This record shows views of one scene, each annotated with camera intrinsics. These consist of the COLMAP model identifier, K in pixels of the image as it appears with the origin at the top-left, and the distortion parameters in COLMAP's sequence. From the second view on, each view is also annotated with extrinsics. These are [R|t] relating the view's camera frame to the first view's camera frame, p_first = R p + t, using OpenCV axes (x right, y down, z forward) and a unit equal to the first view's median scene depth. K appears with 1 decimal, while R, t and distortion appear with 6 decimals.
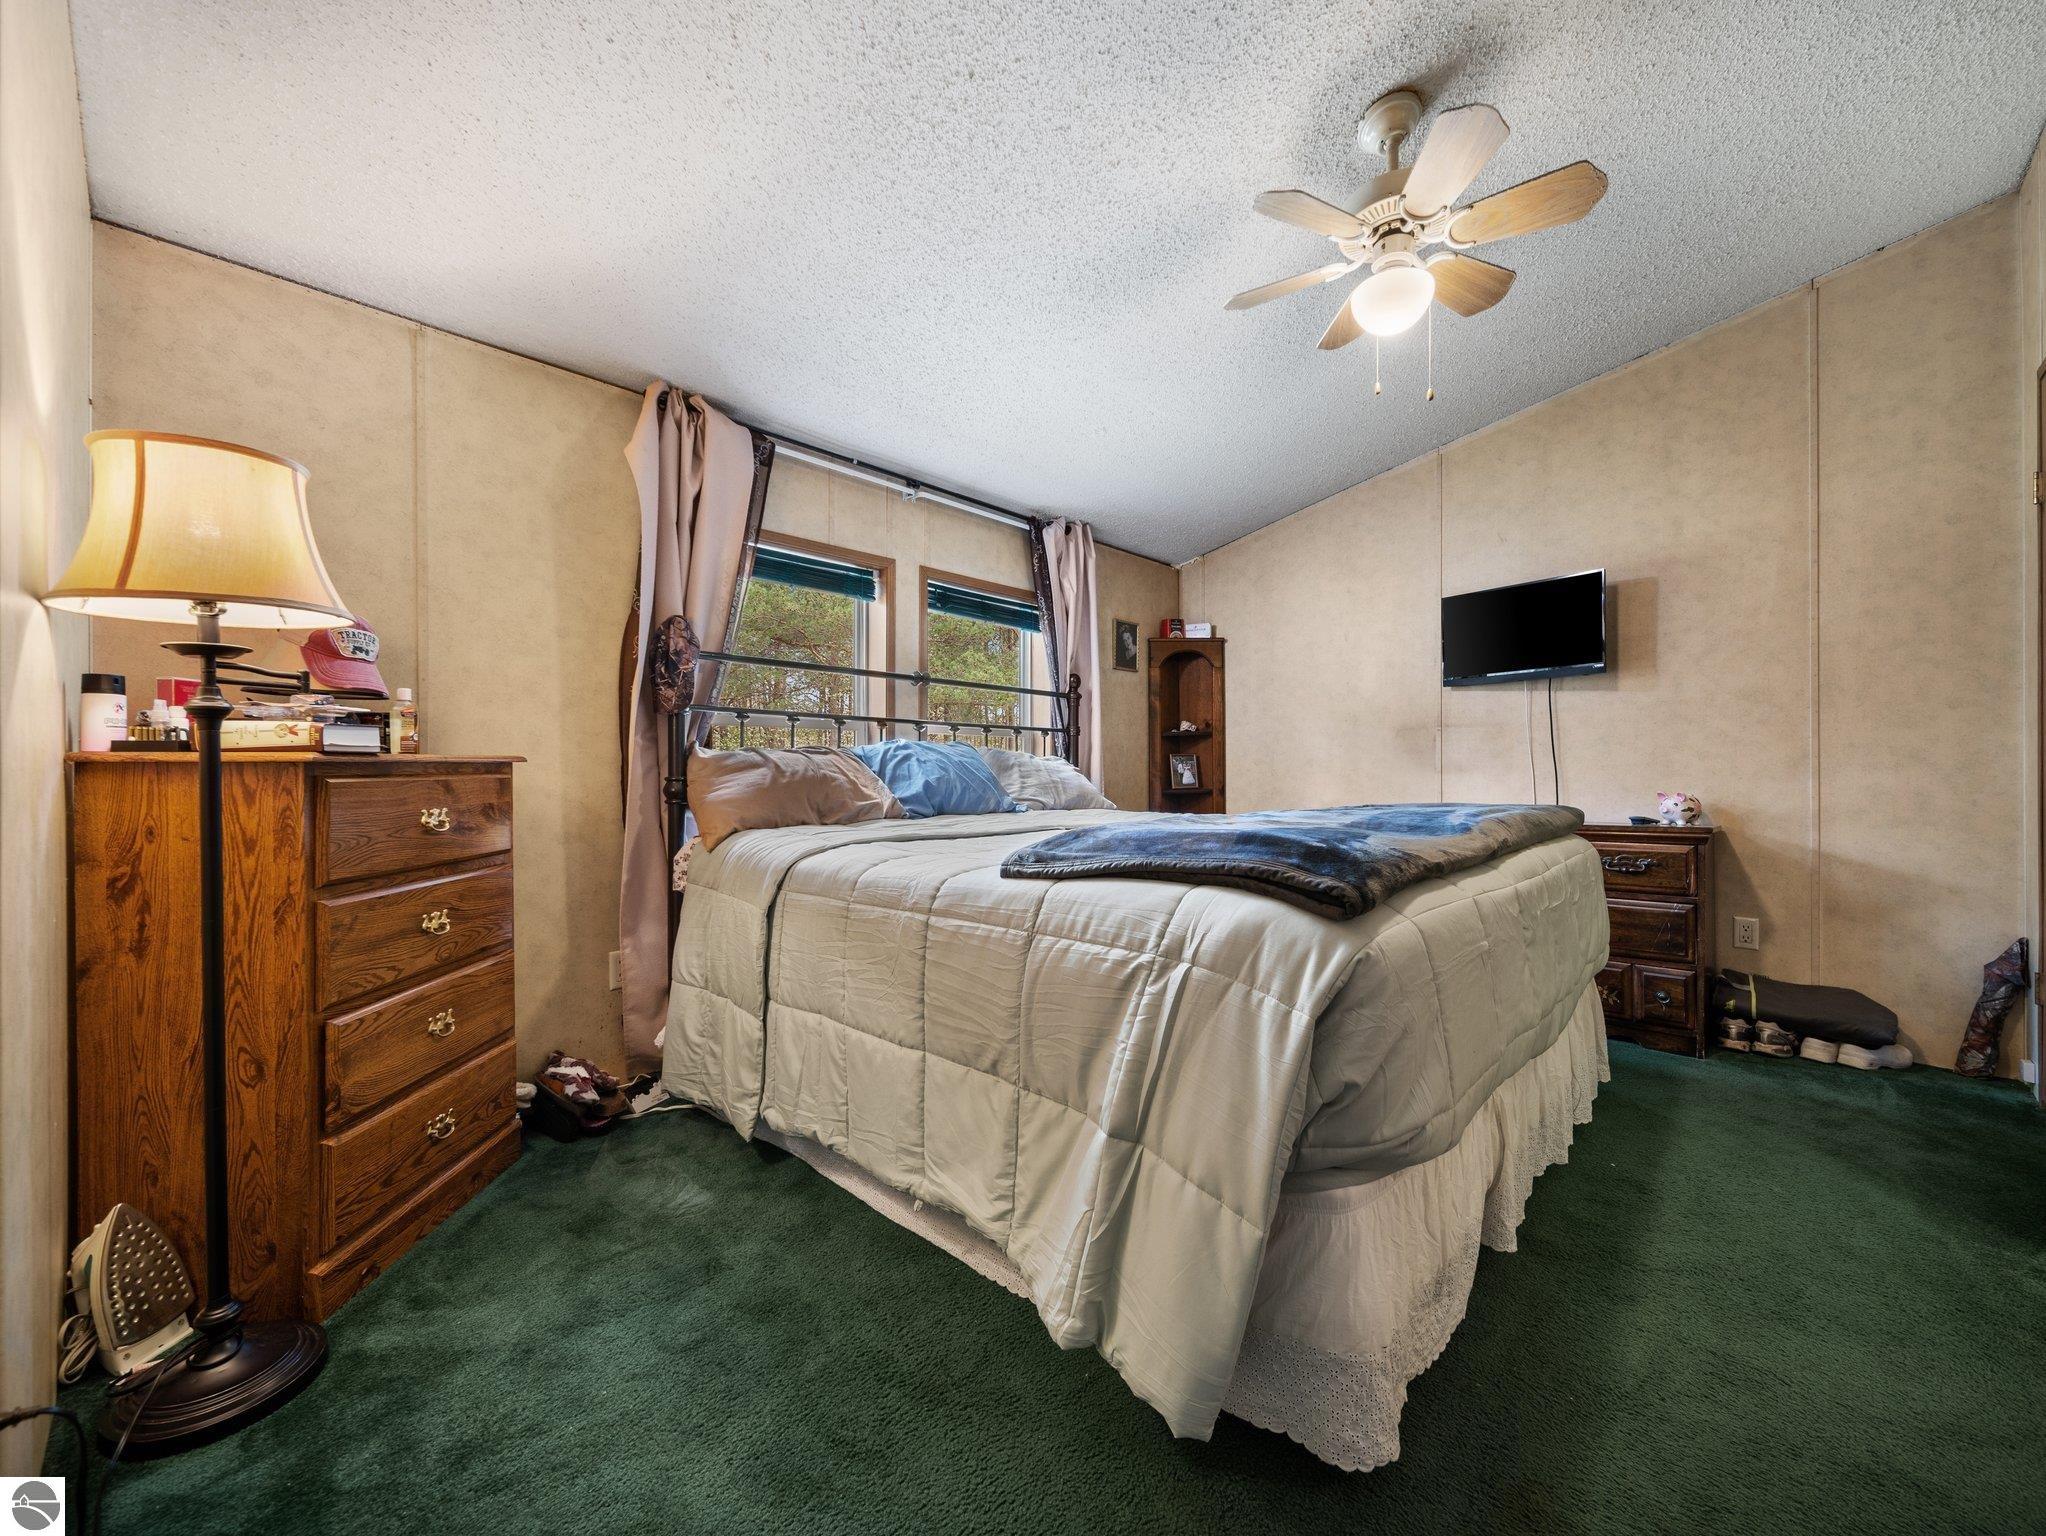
lens RADIAL K [[822.3, 0, 1021.6], [0, 822.3, 772.8], [0, 0, 1]] dist [-0.001081, 0.000112]
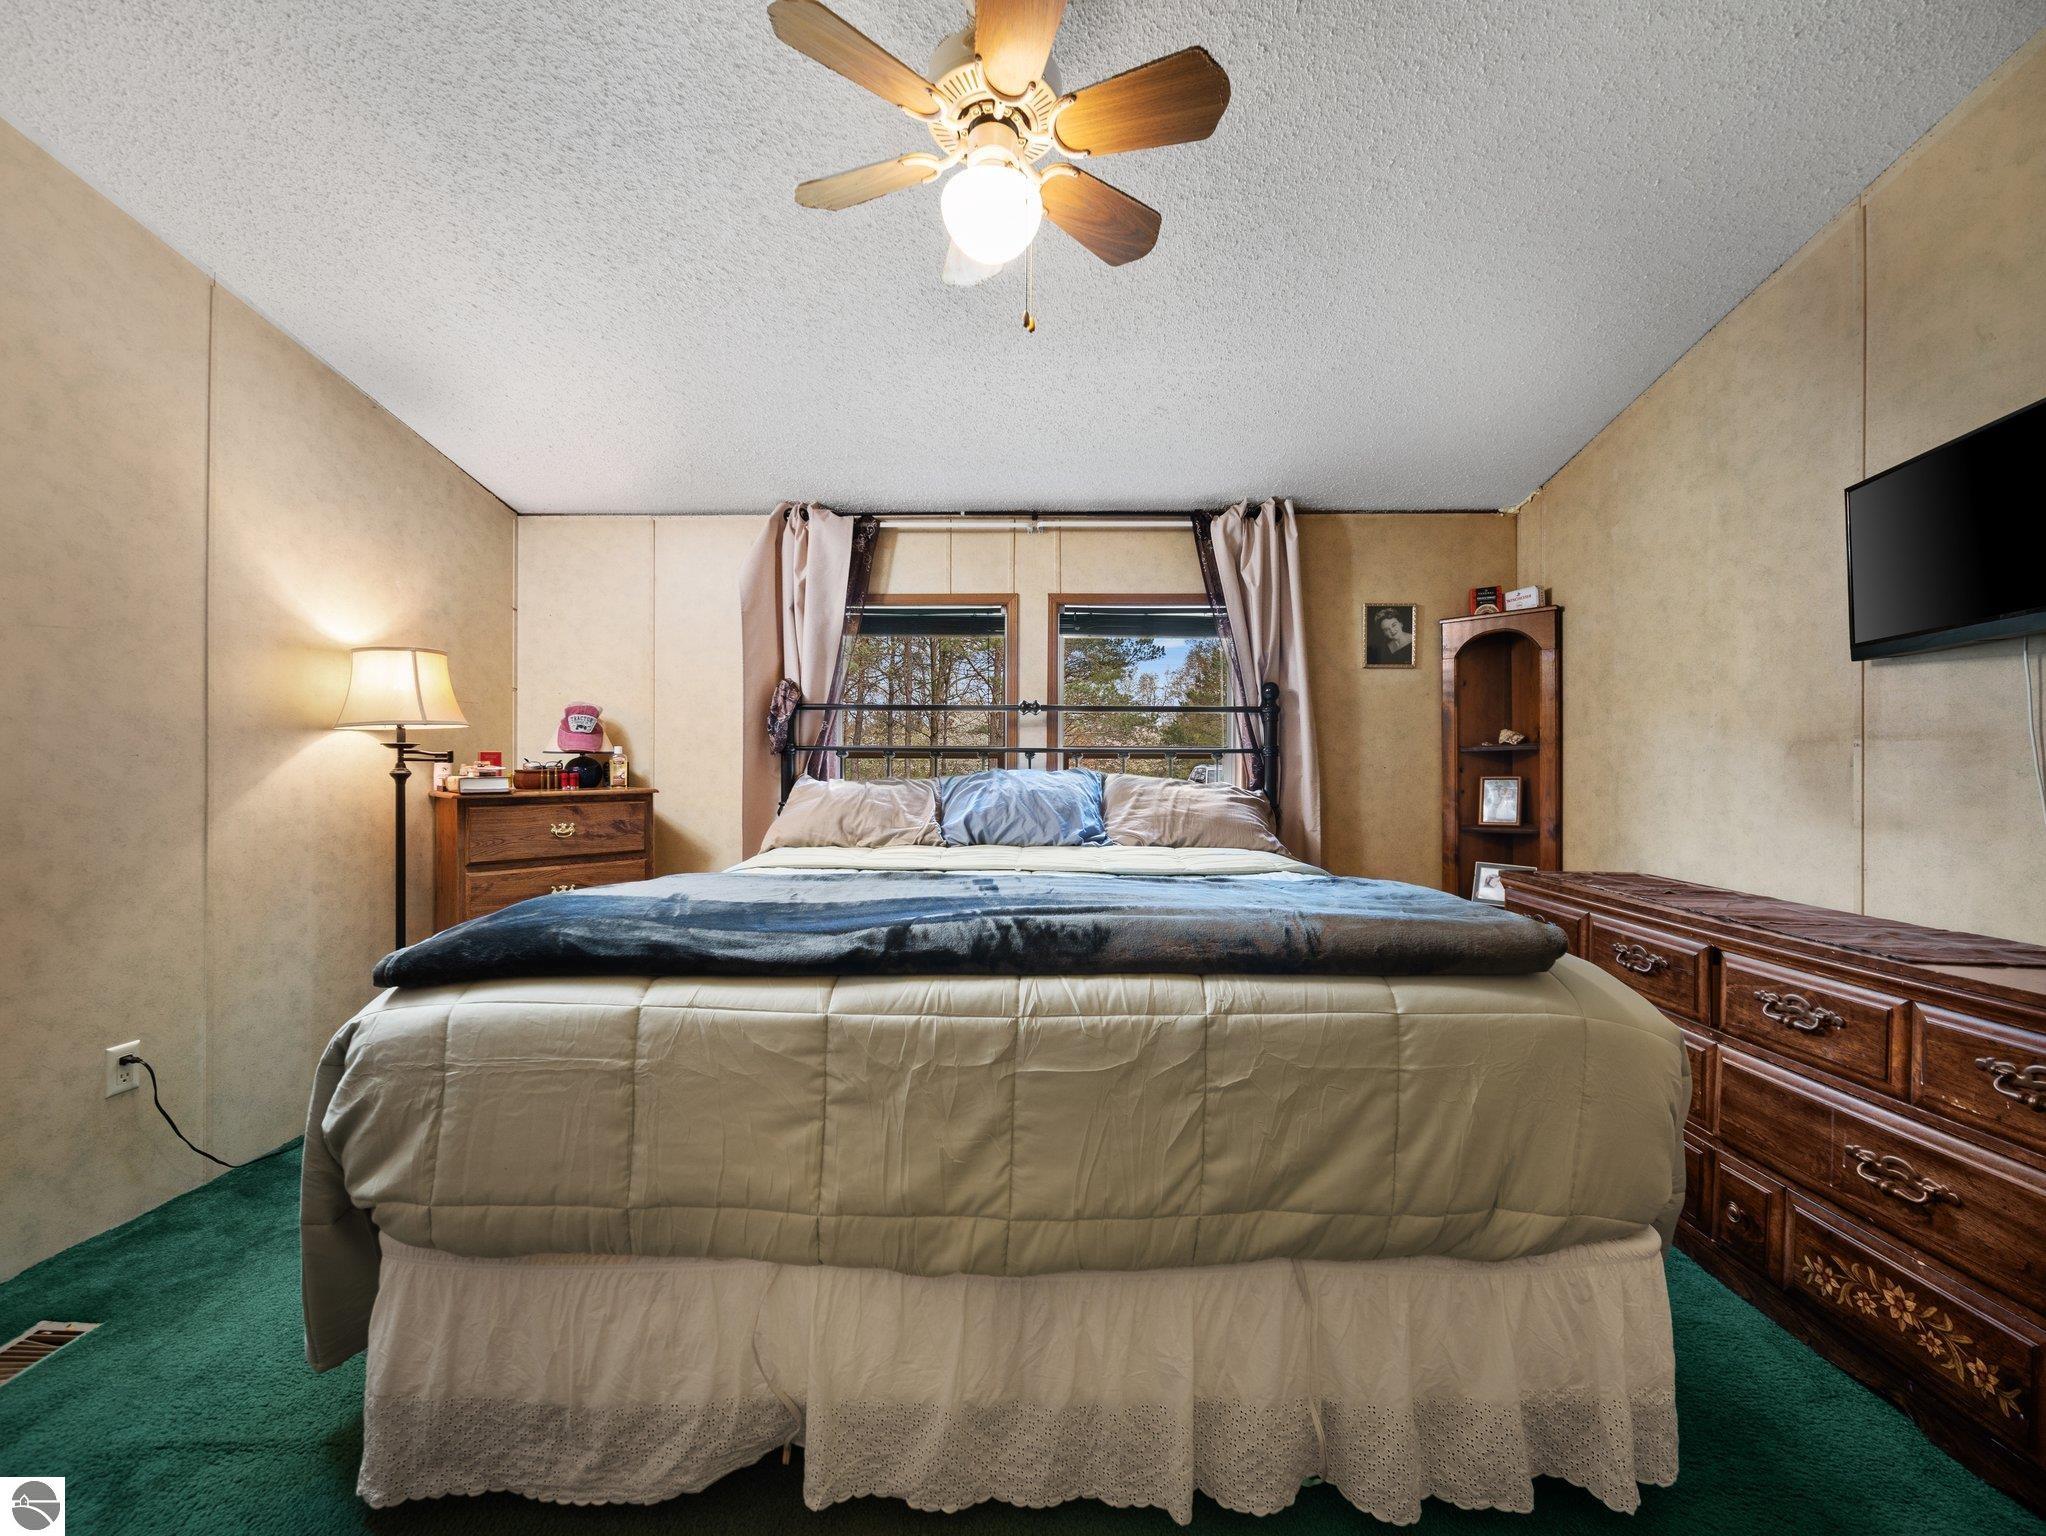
lens RADIAL K [[822.3, 0, 1021.5], [0, 822.3, 765.4], [0, 0, 1]] dist [-0.001081, 0.000112]
pose [[0.671961, 0.001151, -0.740585, 0.557361], [-0.004723, 0.999985, -0.002732, -0.036163], [0.740571, 0.005333, 0.671957, 0.278589]]
